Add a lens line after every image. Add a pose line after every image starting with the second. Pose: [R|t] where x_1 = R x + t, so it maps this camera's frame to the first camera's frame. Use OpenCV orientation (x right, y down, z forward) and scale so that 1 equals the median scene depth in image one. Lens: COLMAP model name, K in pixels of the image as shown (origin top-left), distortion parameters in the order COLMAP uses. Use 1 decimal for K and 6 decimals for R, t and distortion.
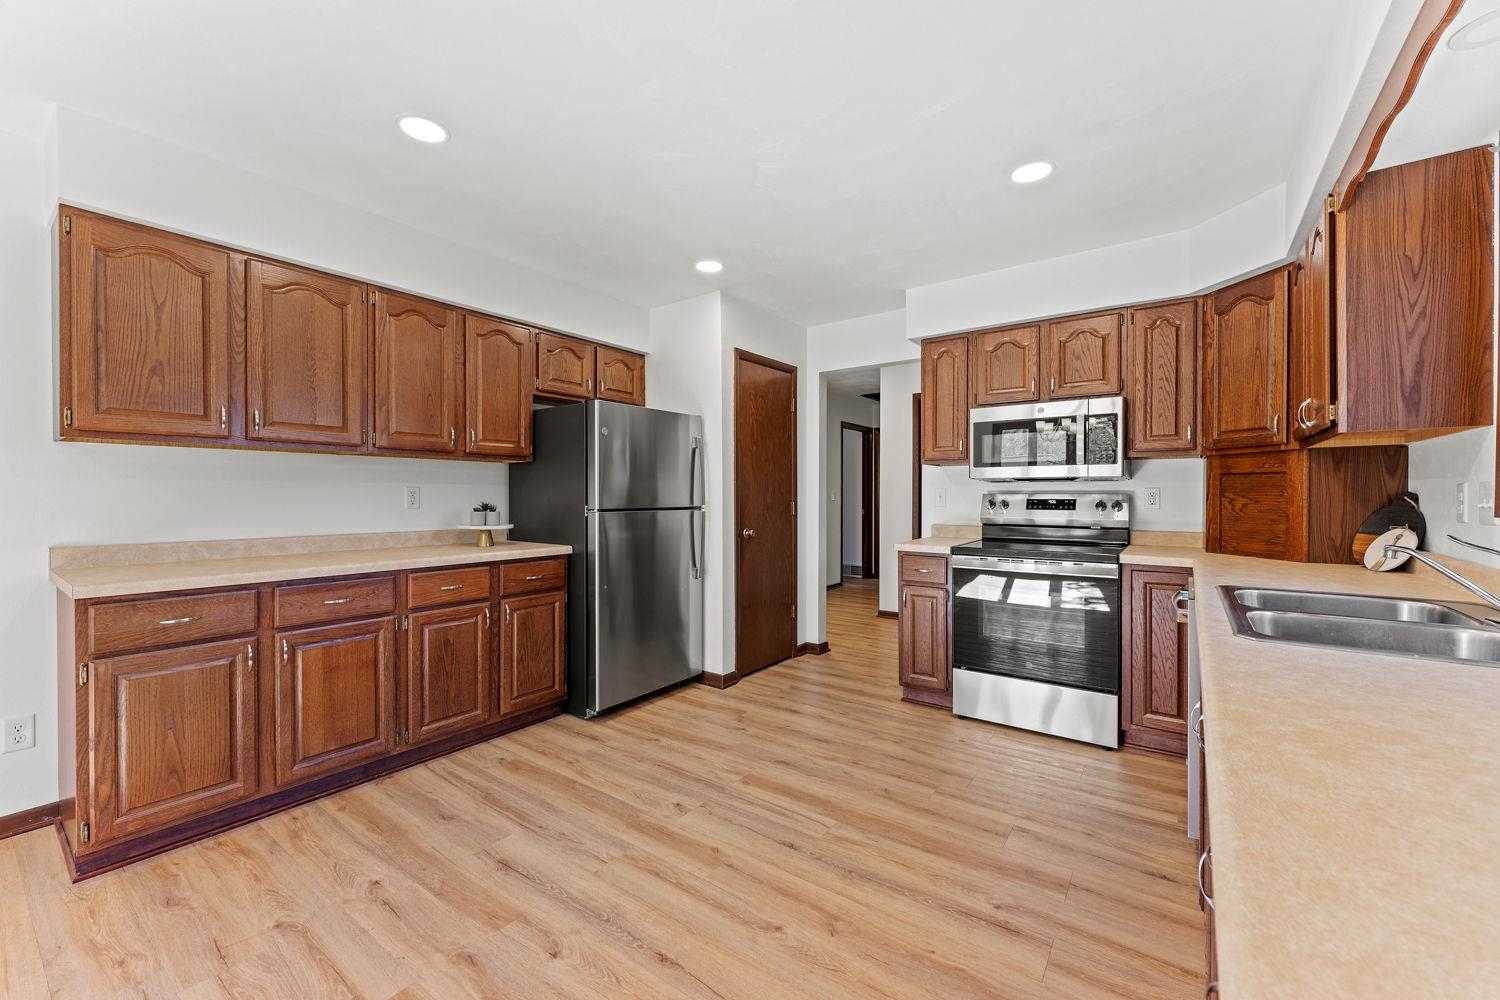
lens RADIAL K [[599.6, 0, 746.5], [0, 599.6, 498.8], [0, 0, 1]] dist [-0.001305, -0.000298]
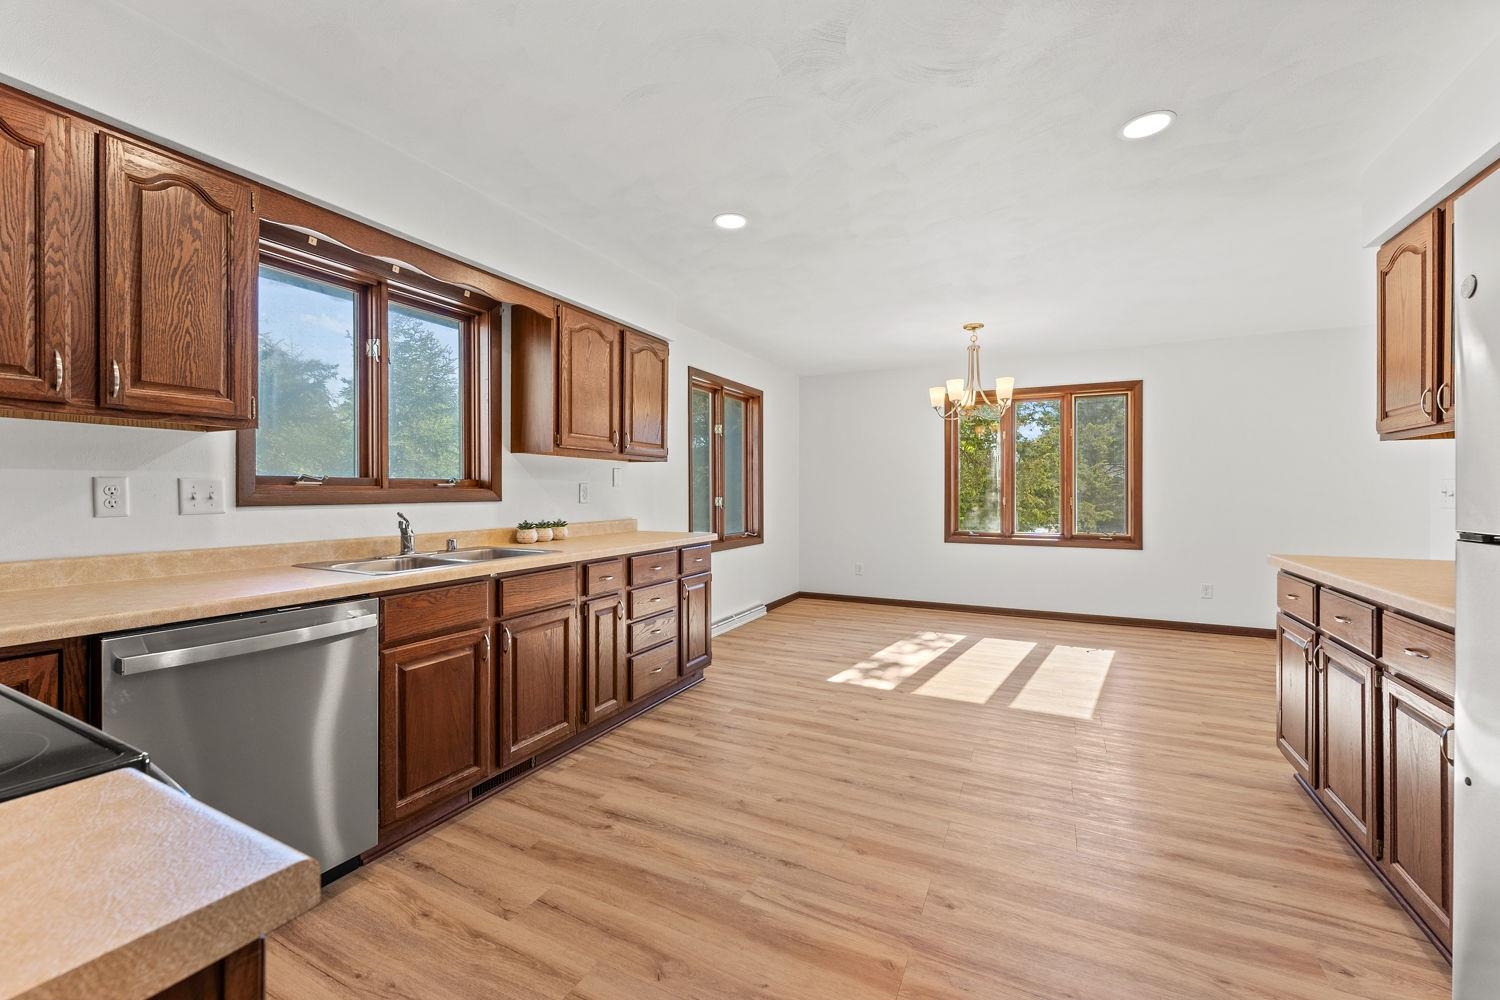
lens RADIAL K [[599.6, 0, 746.5], [0, 599.6, 498.8], [0, 0, 1]] dist [-0.001305, -0.000298]
pose [[-0.985723, 0.002722, -0.168352, 0.207798], [-0.000711, 0.999793, 0.020326, -0.007498], [0.168372, 0.020155, -0.985517, 1.349471]]
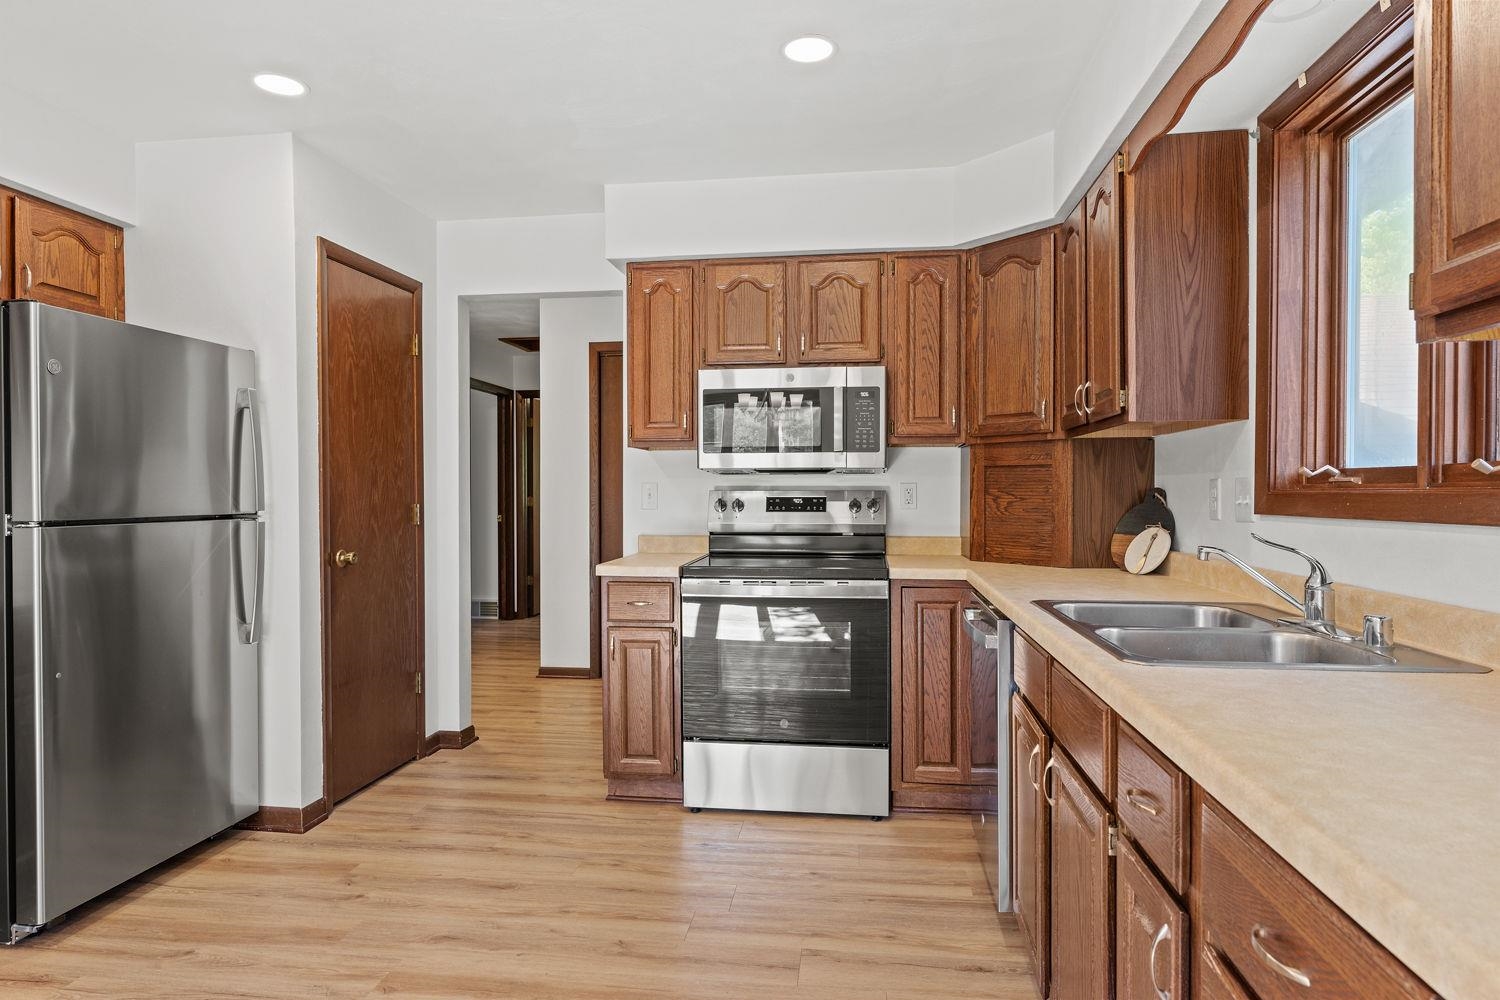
lens RADIAL K [[886.5, 0, 746.3], [0, 886.5, 501.3], [0, 0, 1]] dist [0.001972, -0.001186]
pose [[0.877000, -0.006400, 0.480448, -0.092095], [0.004692, 0.999978, 0.004756, -0.000385], [-0.480468, -0.001916, 0.877010, 0.071893]]
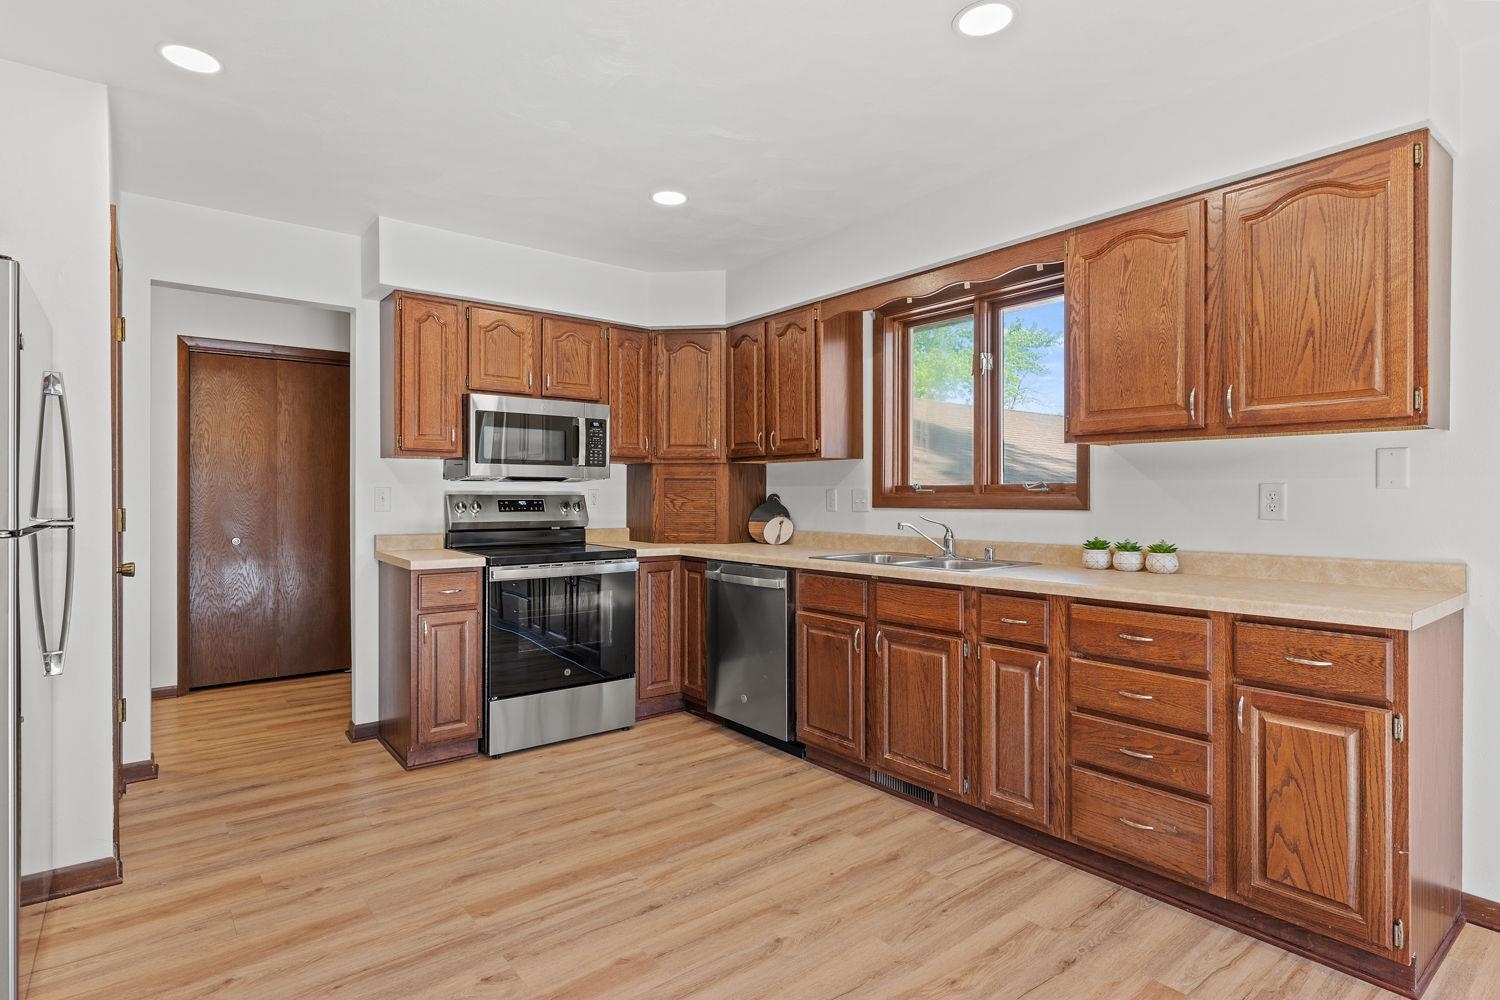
lens RADIAL K [[767.9, 0, 744.6], [0, 767.9, 499.0], [0, 0, 1]] dist [-0.000746, -0.000096]
pose [[0.257545, -0.003713, 0.966259, -0.669344], [0.006517, 0.999977, 0.002106, -0.002215], [-0.966244, 0.005755, 0.257563, 0.417773]]
